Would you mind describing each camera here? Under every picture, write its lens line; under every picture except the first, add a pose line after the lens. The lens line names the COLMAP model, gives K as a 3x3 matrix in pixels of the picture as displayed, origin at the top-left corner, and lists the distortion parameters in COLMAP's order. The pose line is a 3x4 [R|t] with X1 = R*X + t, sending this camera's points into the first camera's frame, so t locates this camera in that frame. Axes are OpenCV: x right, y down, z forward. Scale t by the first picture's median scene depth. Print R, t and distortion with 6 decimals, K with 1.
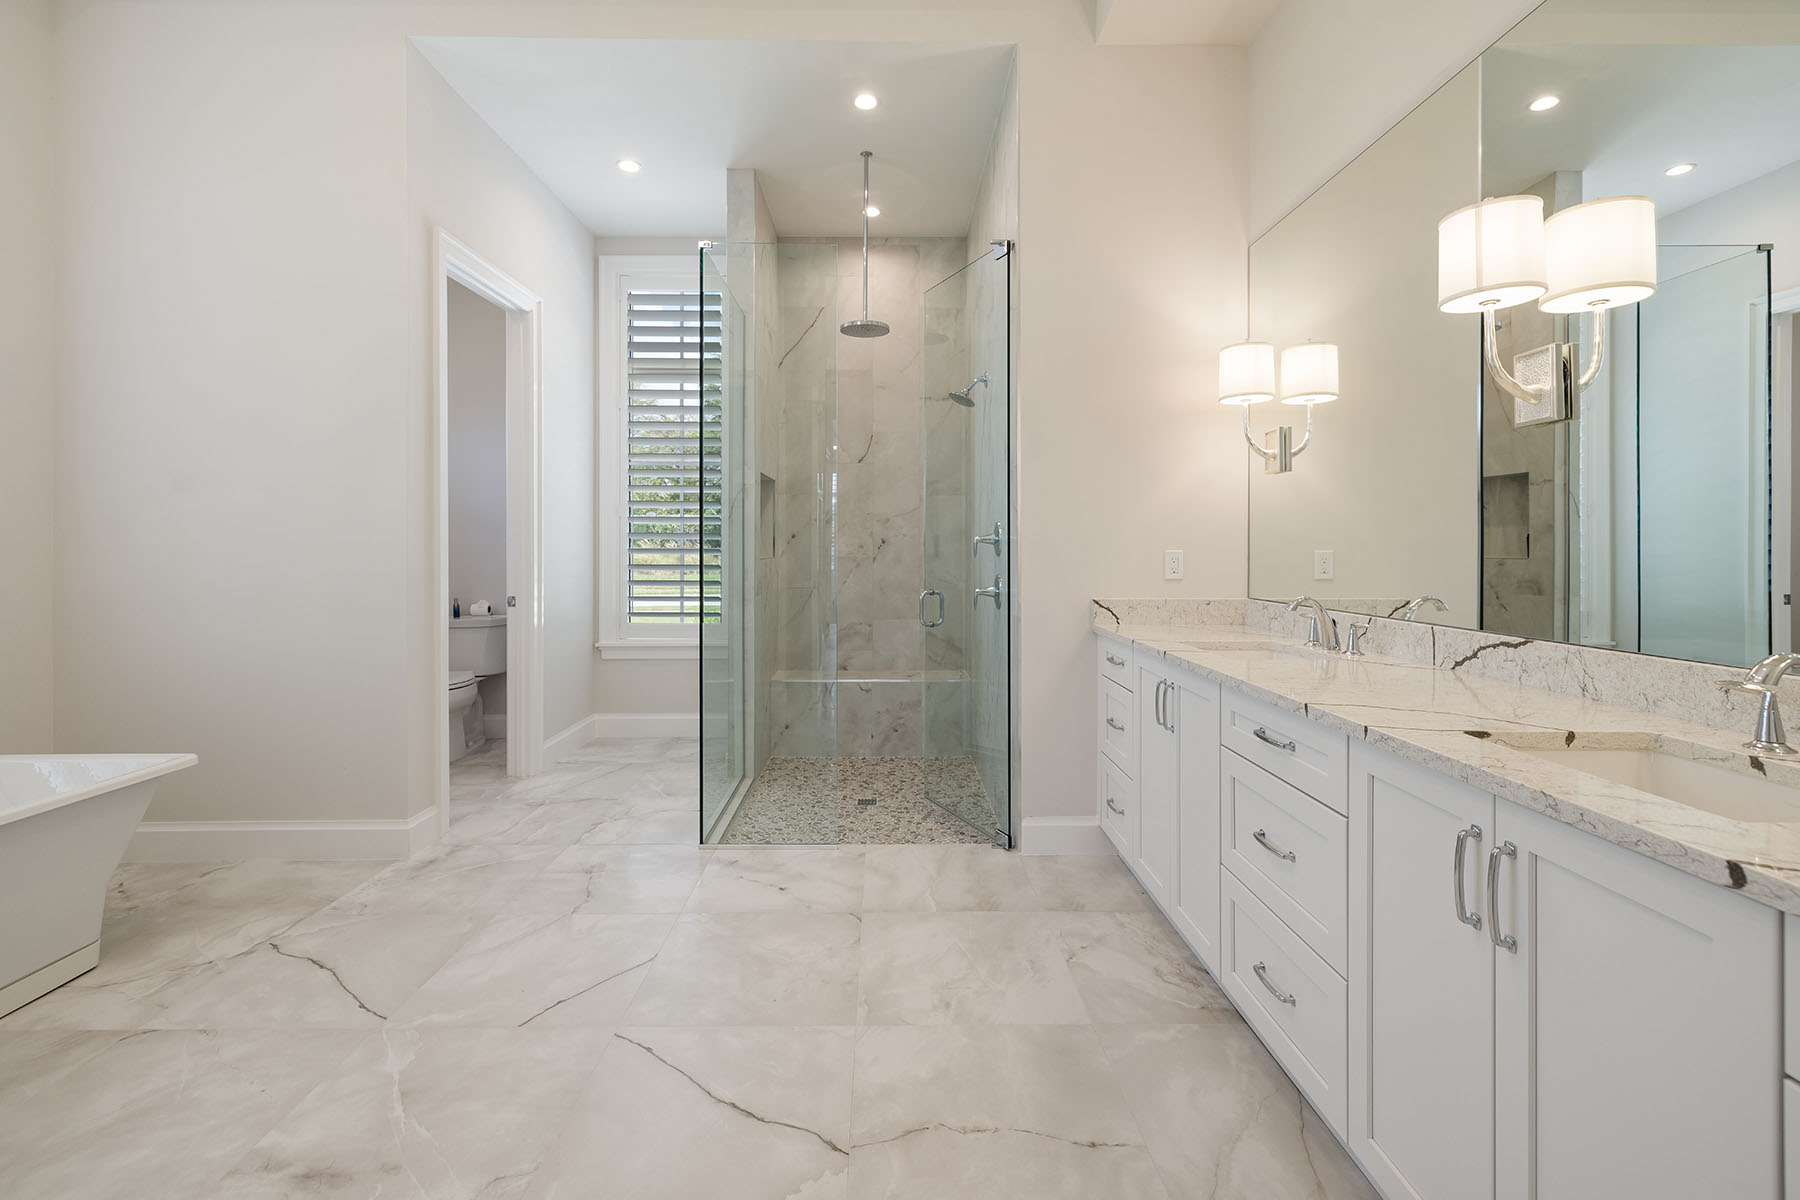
lens RADIAL K [[773.8, 0, 891.5], [0, 773.8, 556.7], [0, 0, 1]] dist [0.004781, 0.000993]
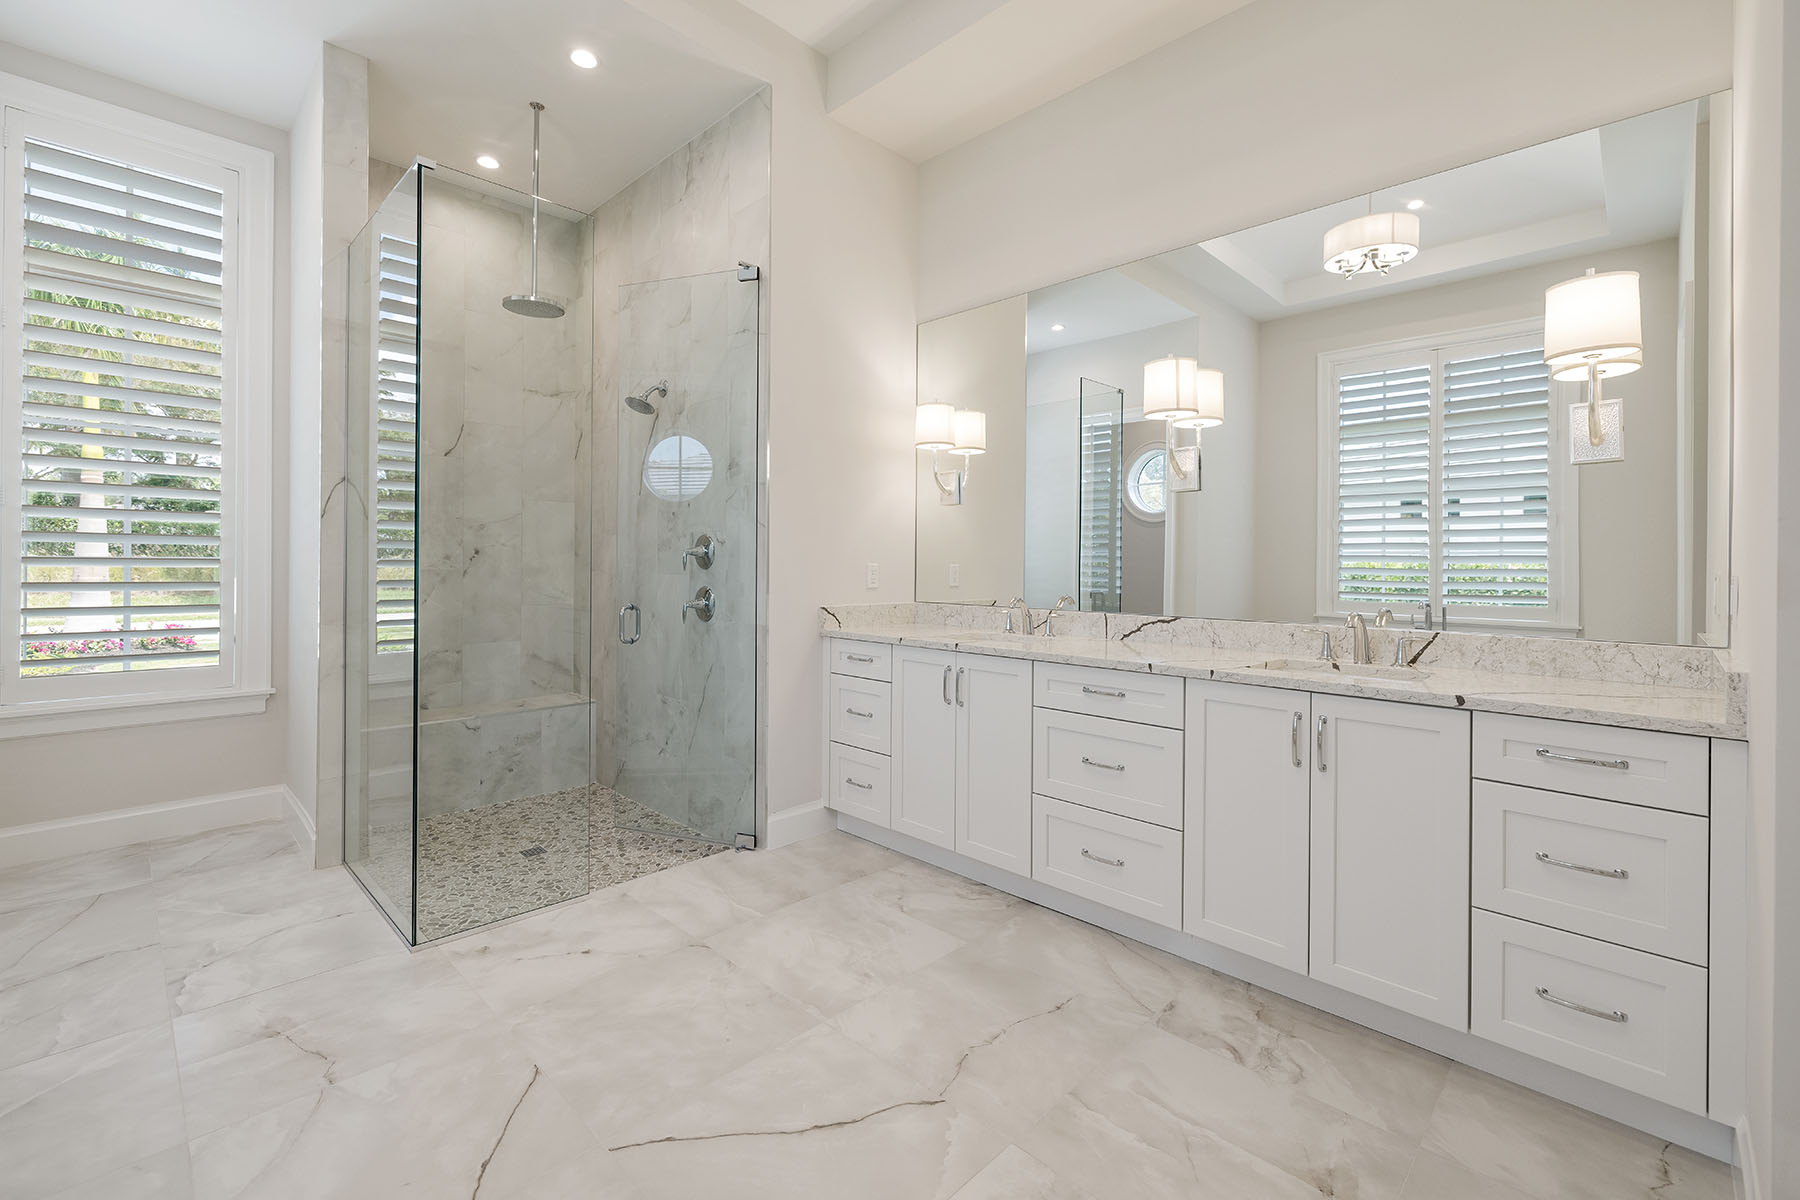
lens RADIAL K [[773.8, 0, 882.1], [0, 773.8, 572.0], [0, 0, 1]] dist [0.004781, 0.000993]
pose [[0.714211, -0.003305, 0.699923, -0.472756], [0.001423, 0.999994, 0.003269, 0.000889], [-0.699929, -0.001339, 0.714211, 0.137713]]
